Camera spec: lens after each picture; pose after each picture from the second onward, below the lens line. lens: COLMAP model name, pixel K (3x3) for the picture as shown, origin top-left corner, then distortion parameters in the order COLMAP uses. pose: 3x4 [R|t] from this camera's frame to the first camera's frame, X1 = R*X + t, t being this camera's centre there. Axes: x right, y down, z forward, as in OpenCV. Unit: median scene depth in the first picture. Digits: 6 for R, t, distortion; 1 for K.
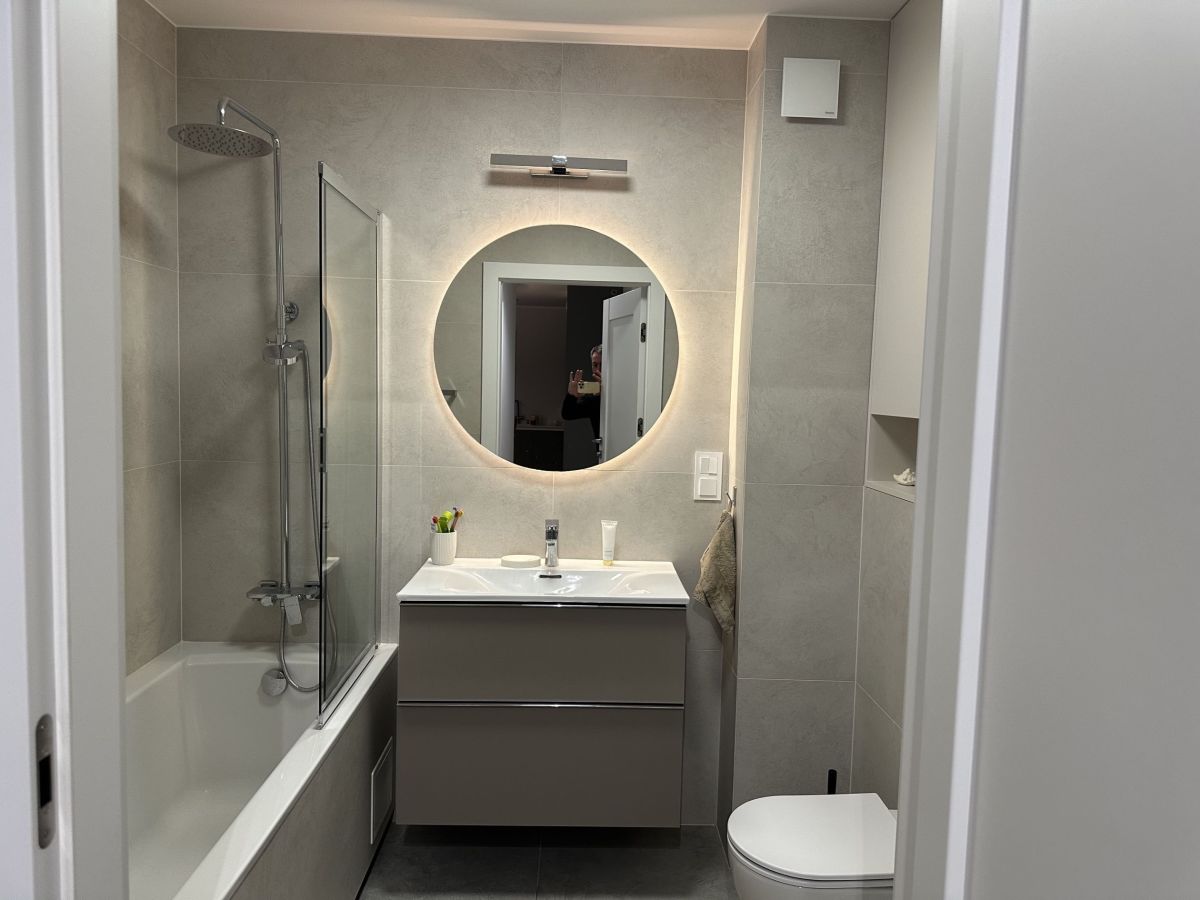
lens RADIAL K [[879.5, 0, 601.7], [0, 879.5, 435.7], [0, 0, 1]] dist [0.153102, -0.209982]
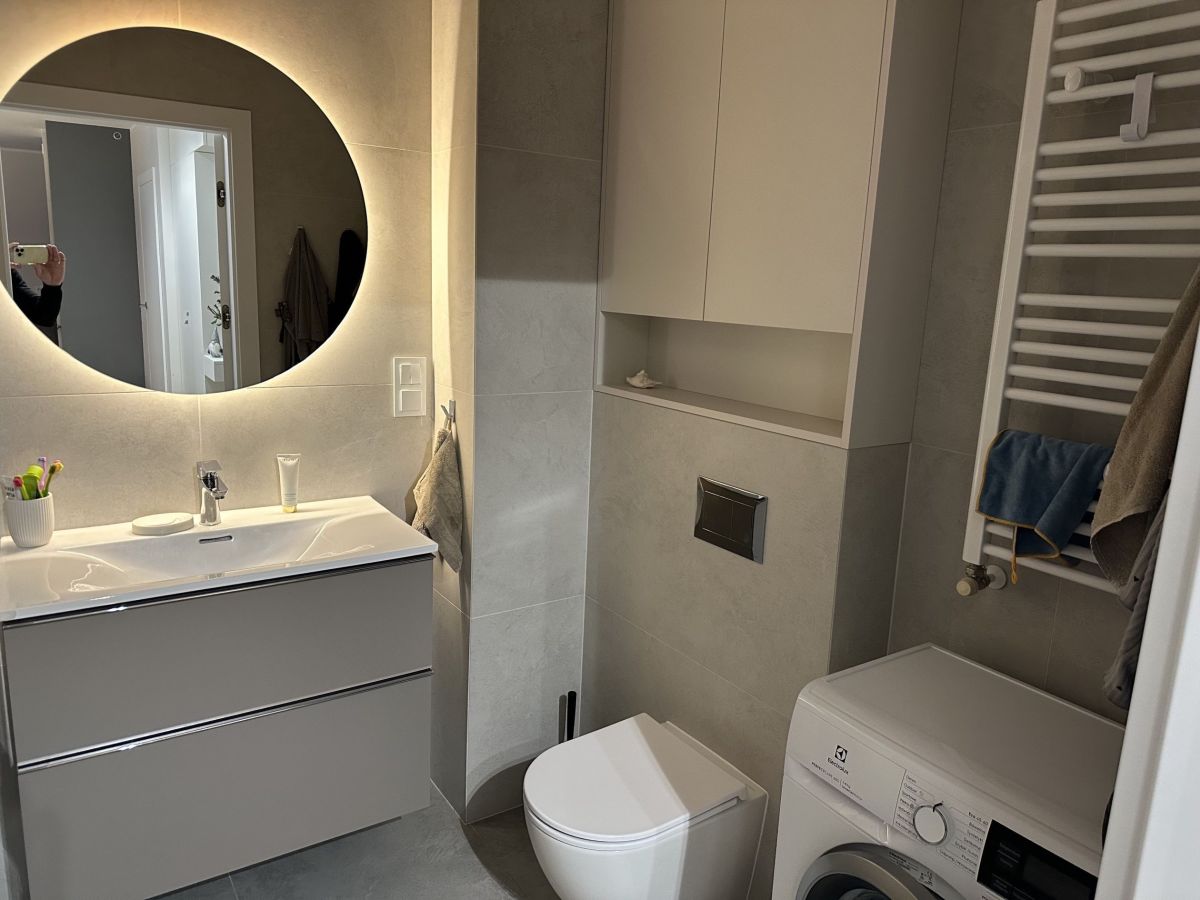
lens RADIAL K [[879.5, 0, 601.7], [0, 879.5, 435.7], [0, 0, 1]] dist [0.153102, -0.209982]
pose [[0.844752, -0.093165, 0.526985, -0.171056], [0.012787, 0.987963, 0.154163, -0.034892], [-0.535004, -0.123491, 0.835775, 0.217950]]
